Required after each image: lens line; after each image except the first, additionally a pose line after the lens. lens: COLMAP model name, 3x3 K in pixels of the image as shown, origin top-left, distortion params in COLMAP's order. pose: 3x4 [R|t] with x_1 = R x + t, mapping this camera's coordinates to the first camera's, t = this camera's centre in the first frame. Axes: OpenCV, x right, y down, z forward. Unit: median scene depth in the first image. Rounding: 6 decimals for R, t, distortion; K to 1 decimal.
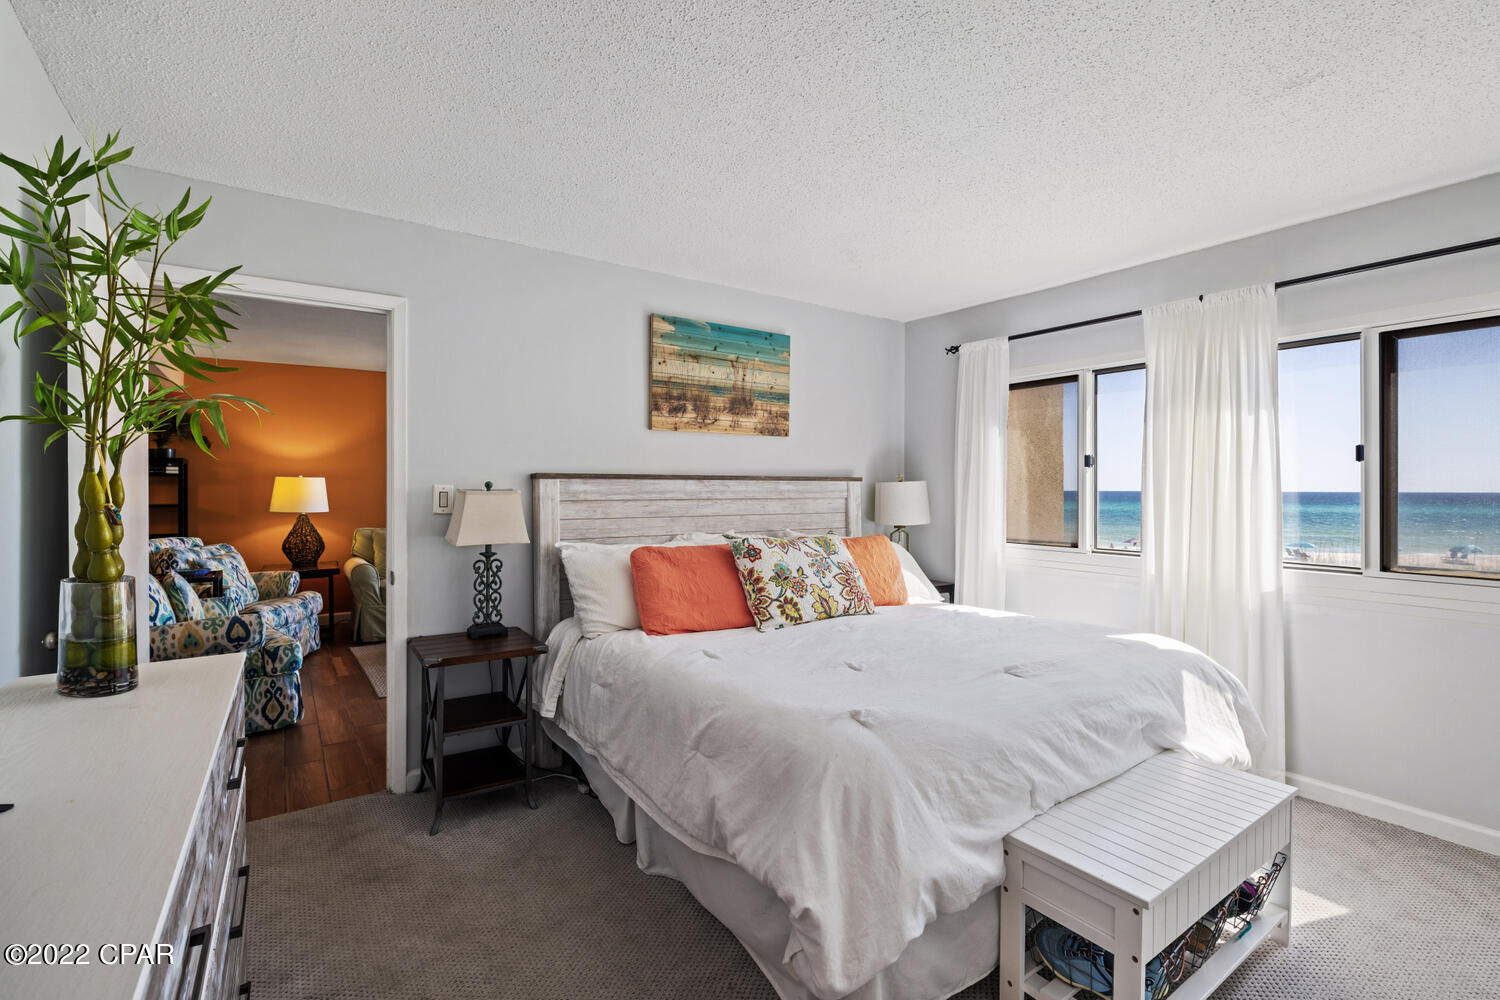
lens RADIAL K [[678.3, 0, 742.3], [0, 678.3, 488.2], [0, 0, 1]] dist [-0.001969, -0.001058]
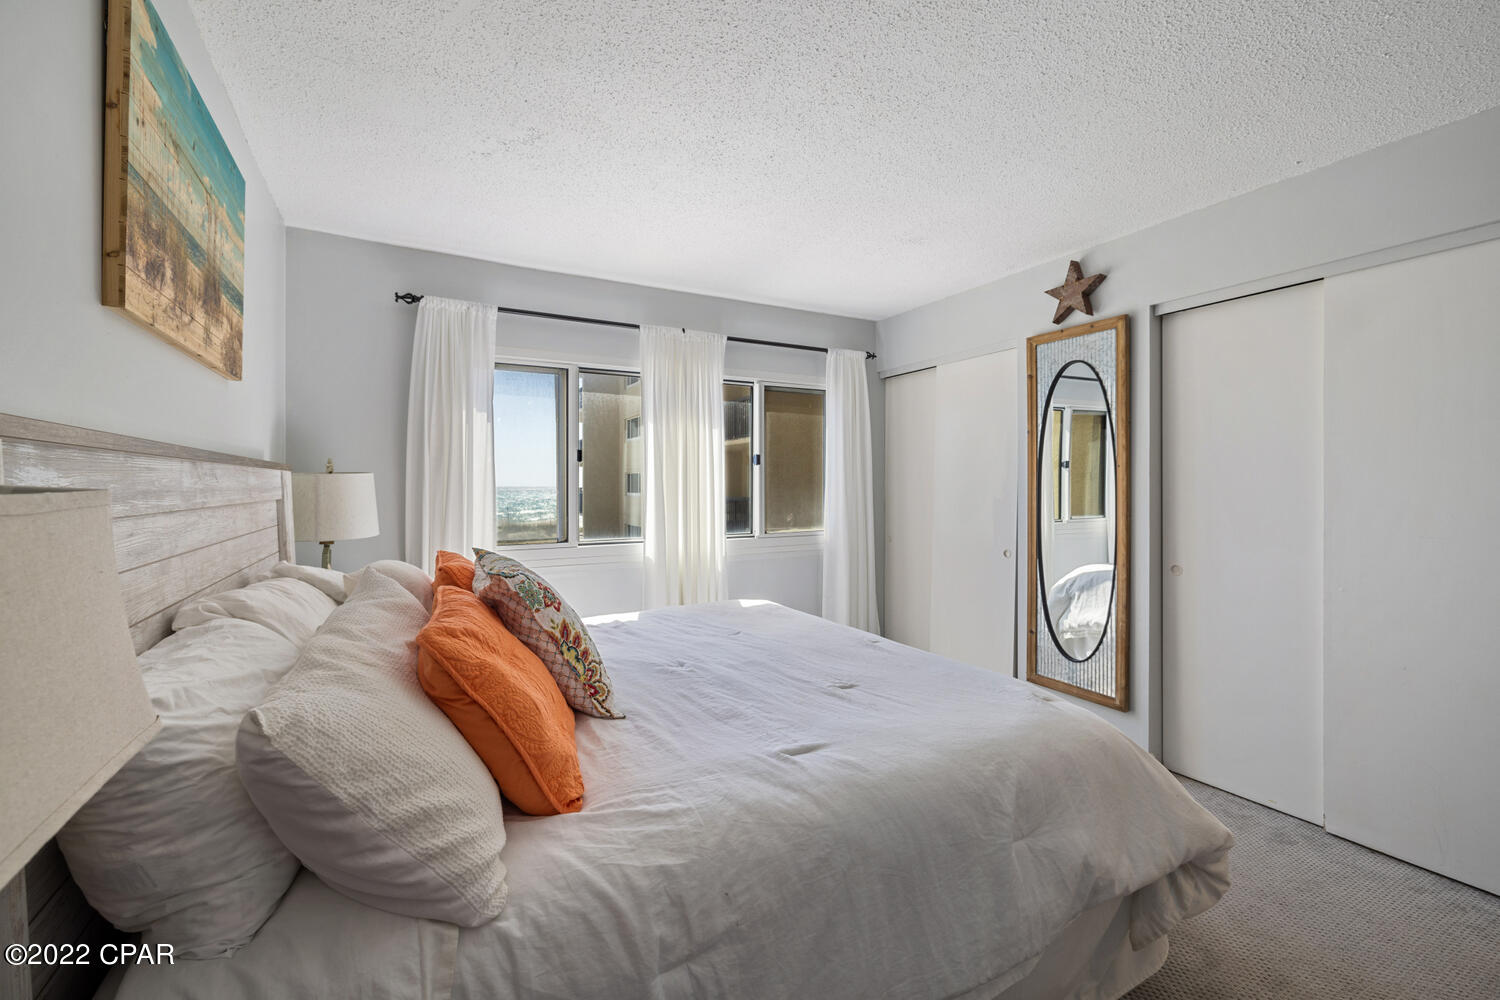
lens RADIAL K [[631.6, 0, 753.5], [0, 631.6, 489.0], [0, 0, 1]] dist [-0.001006, -0.000340]
pose [[0.098147, -0.010349, 0.995118, -0.400298], [0.001587, 0.999946, 0.010243, 0.000663], [-0.995171, 0.000574, 0.098158, 0.632636]]
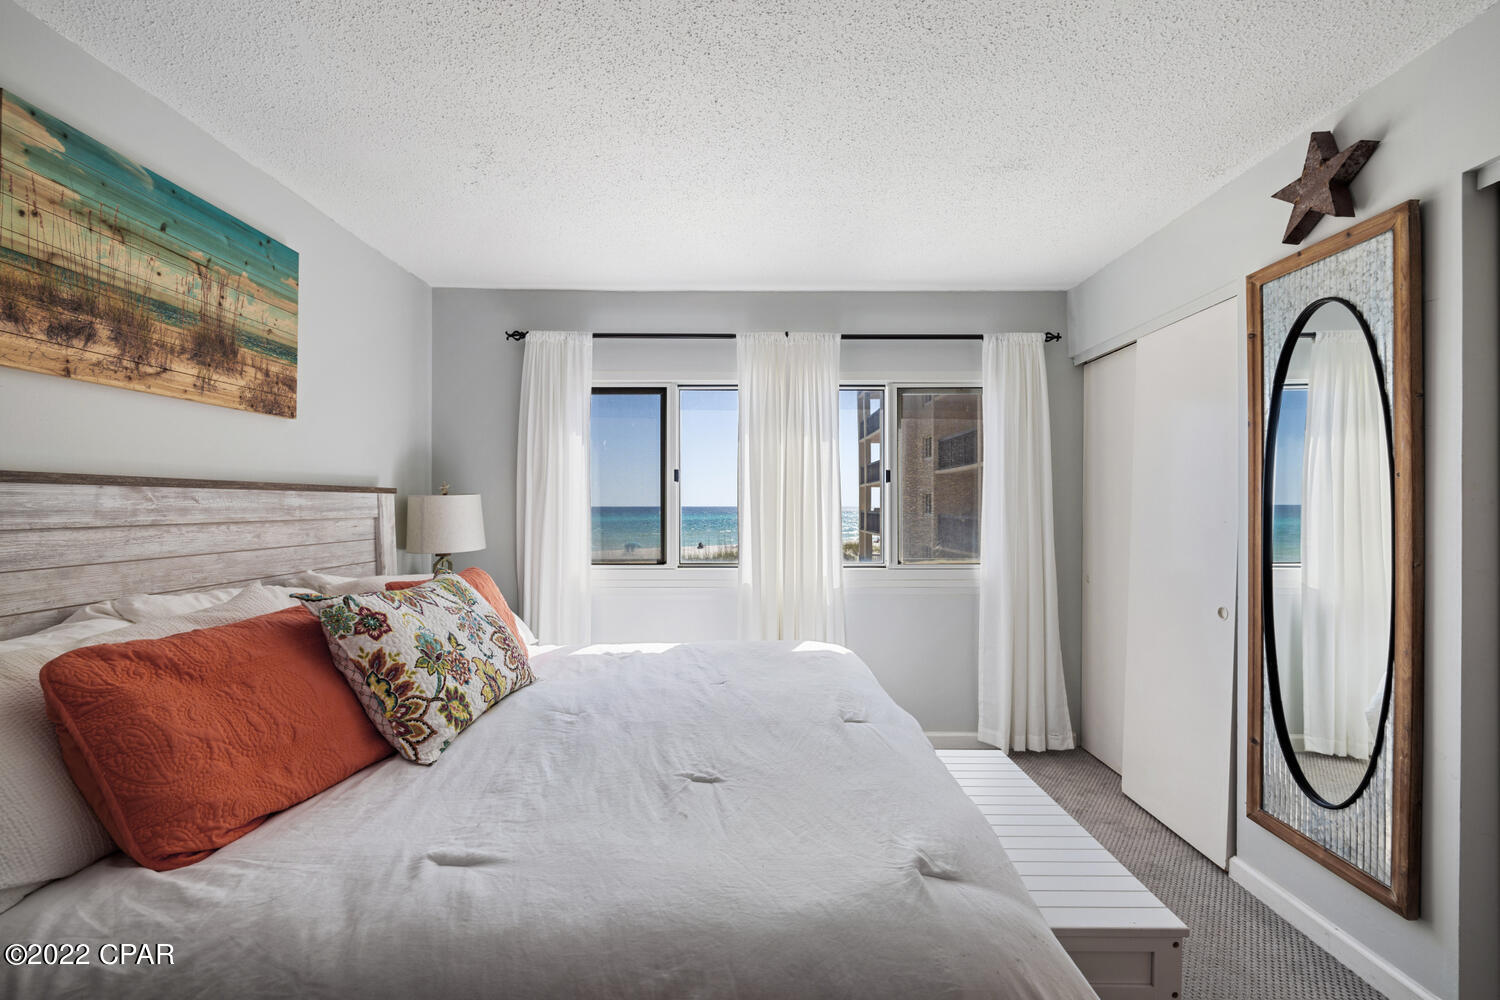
lens RADIAL K [[631.6, 0, 754.1], [0, 631.6, 507.0], [0, 0, 1]] dist [-0.001006, -0.000340]
pose [[0.562550, -0.005116, 0.826747, -0.186218], [0.001037, 0.999984, 0.005482, 0.000664], [-0.826762, -0.002227, 0.562547, 0.378012]]
